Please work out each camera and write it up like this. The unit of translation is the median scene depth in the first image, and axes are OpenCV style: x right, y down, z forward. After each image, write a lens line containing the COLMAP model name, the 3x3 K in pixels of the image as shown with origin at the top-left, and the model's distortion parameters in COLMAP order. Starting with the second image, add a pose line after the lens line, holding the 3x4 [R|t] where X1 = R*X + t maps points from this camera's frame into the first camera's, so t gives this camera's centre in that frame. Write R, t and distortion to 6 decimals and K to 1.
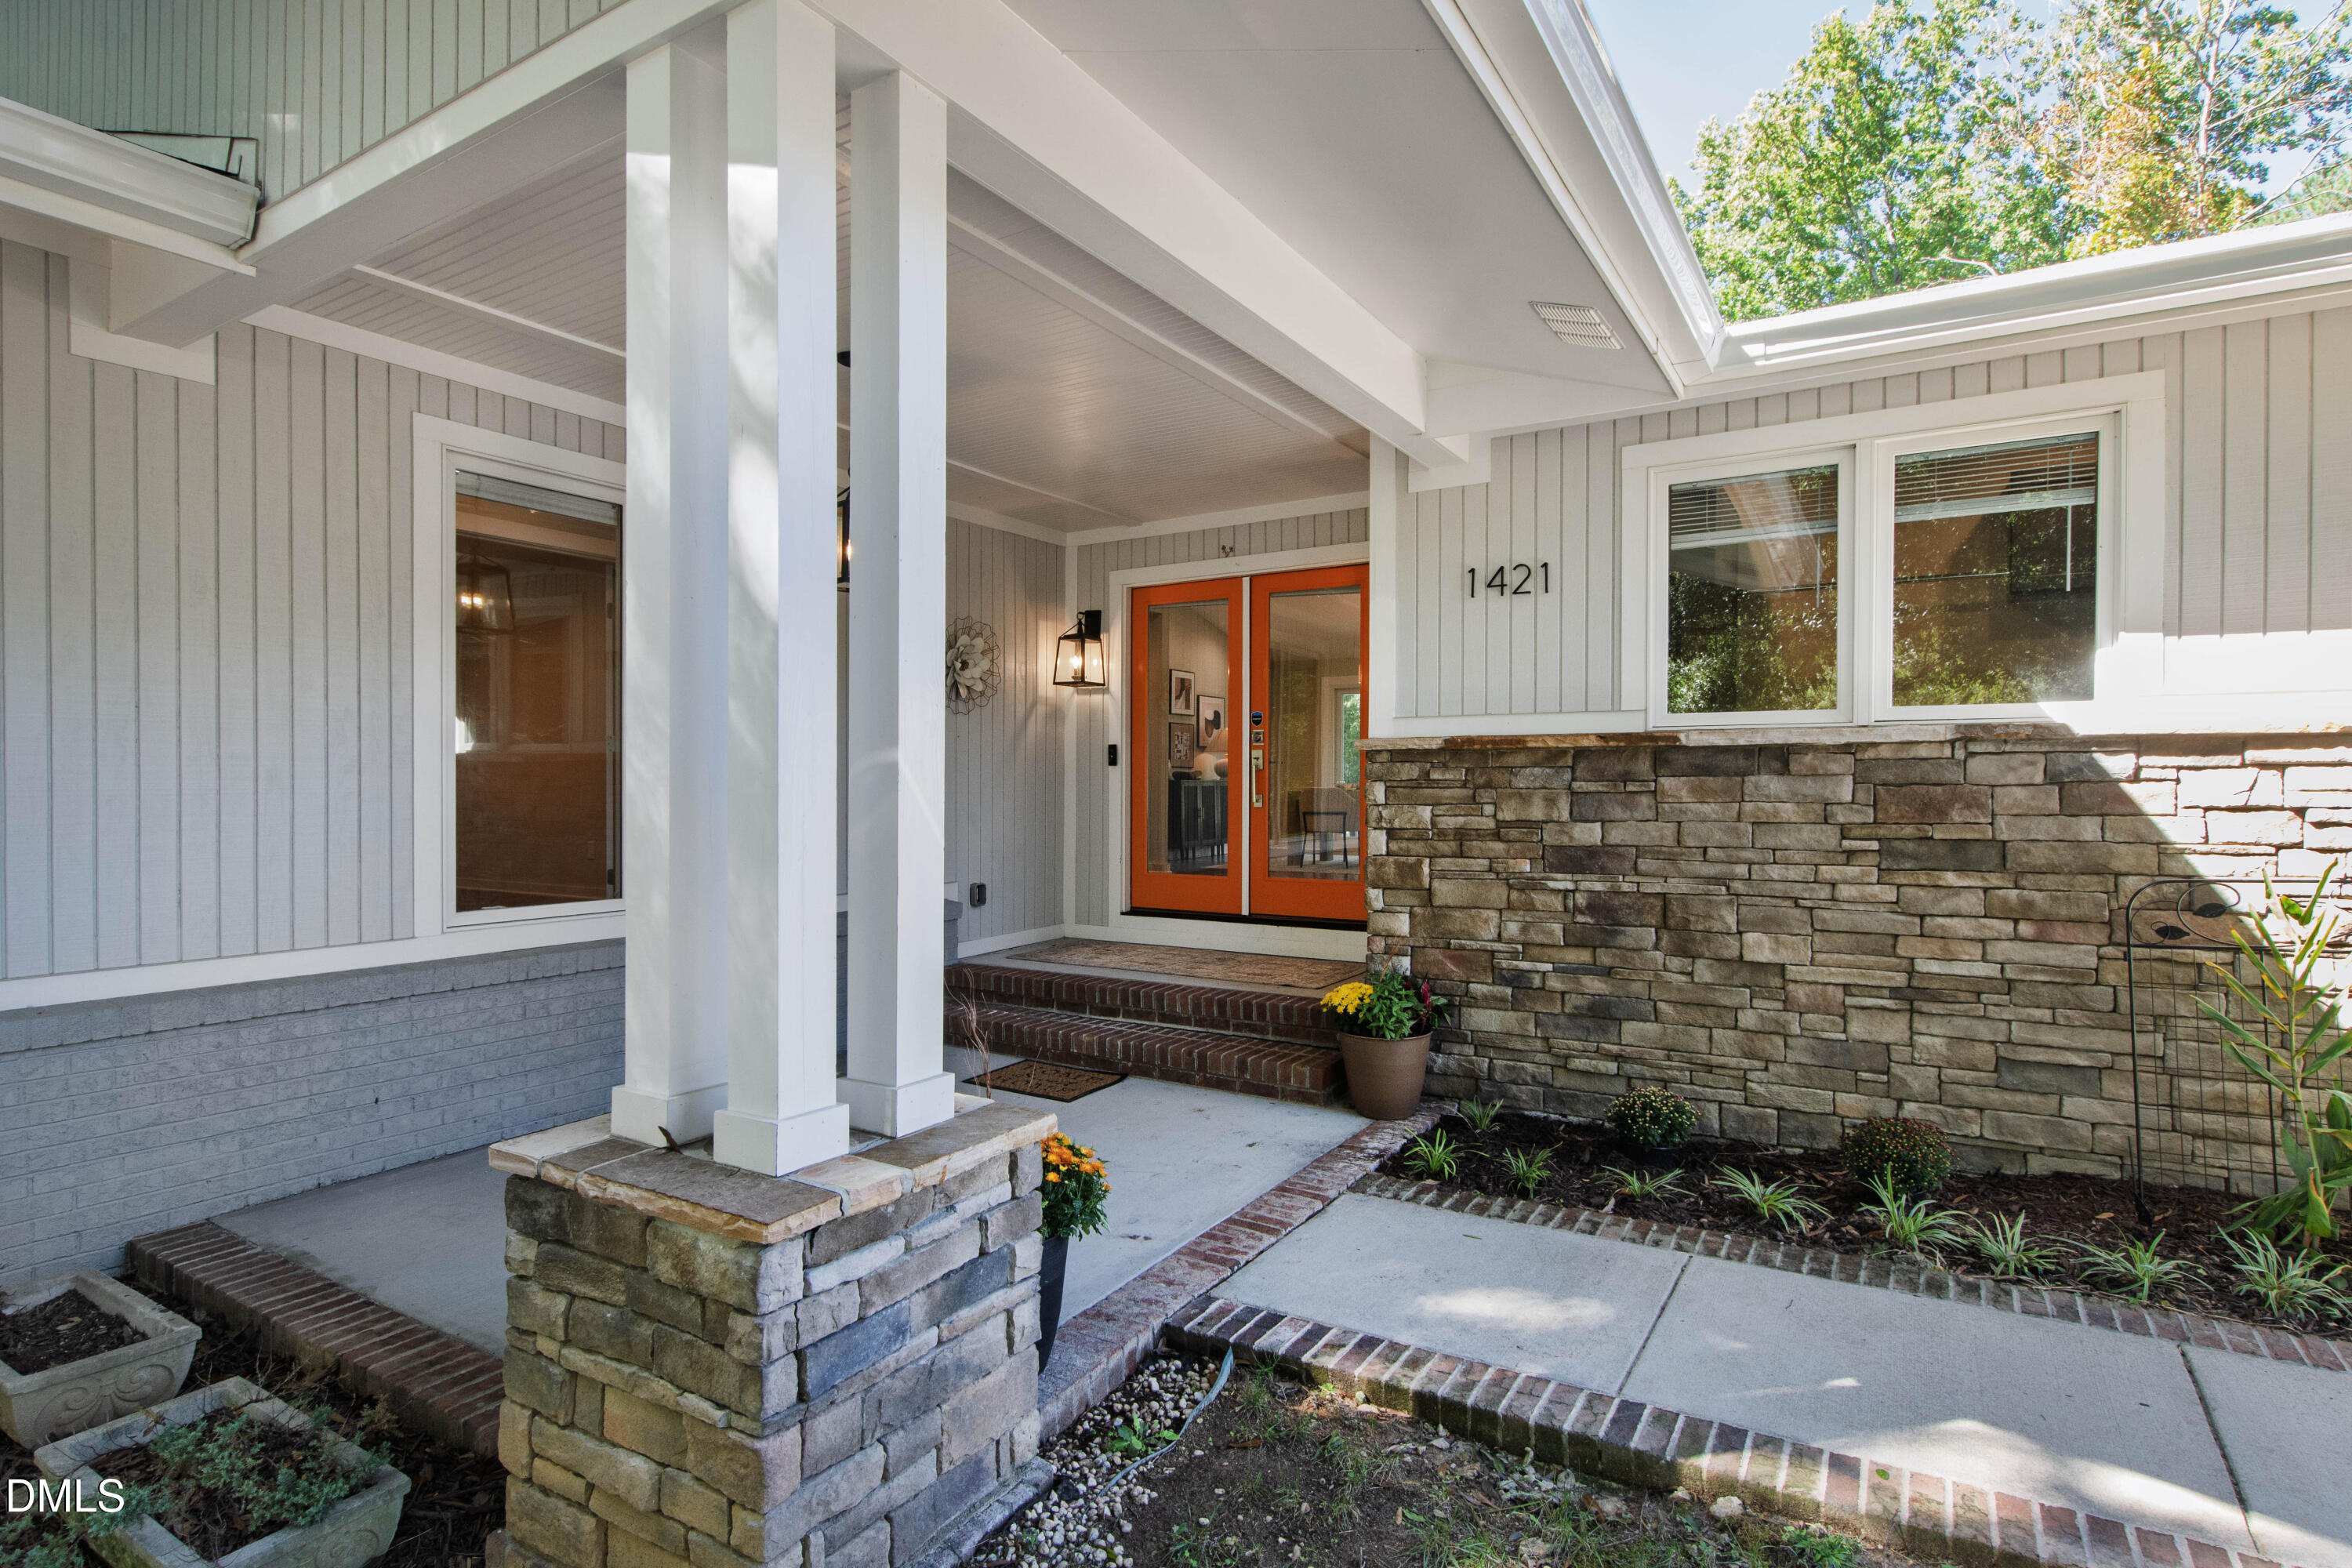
lens RADIAL K [[1198.9, 0, 1175.8], [0, 1198.9, 784.9], [0, 0, 1]] dist [0.006850, 0.001310]
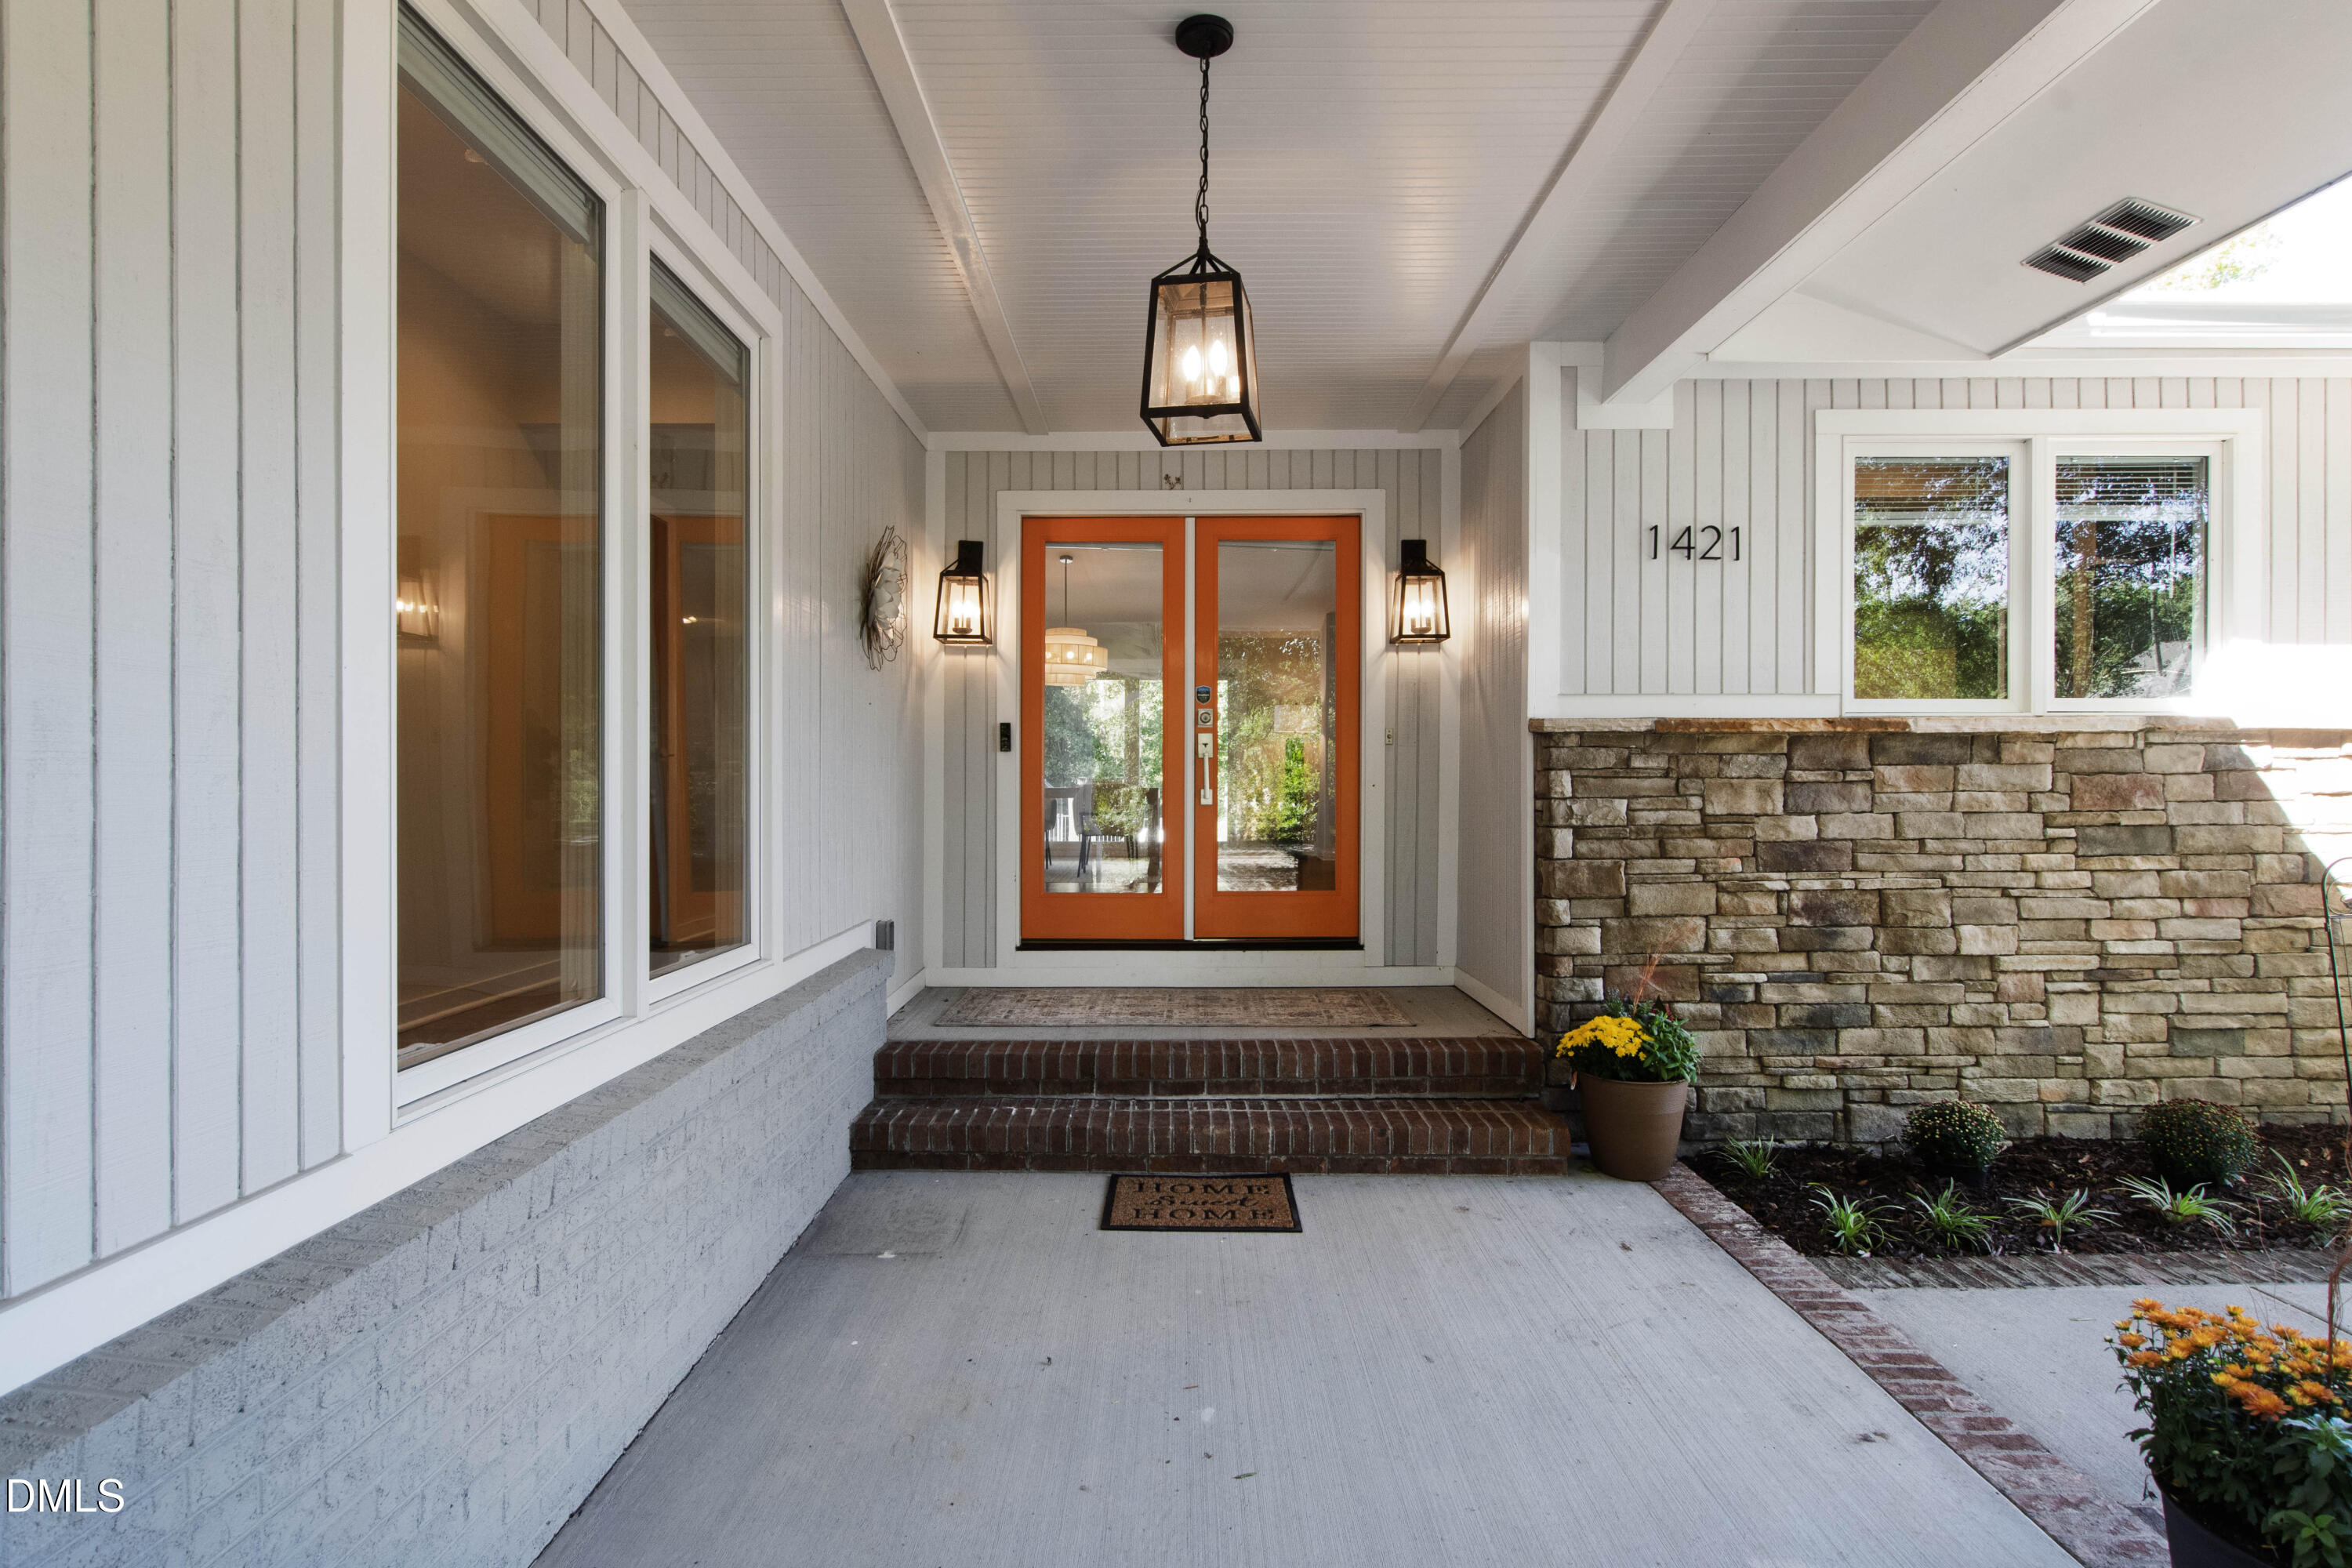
lens RADIAL K [[1199.6, 0, 1174.4], [0, 1199.6, 782.7], [0, 0, 1]] dist [0.010966, -0.002862]
pose [[0.849914, -0.000138, 0.526921, -0.562903], [0.001417, 0.999997, -0.002023, 0.008091], [-0.526919, 0.002466, 0.849912, 0.491610]]
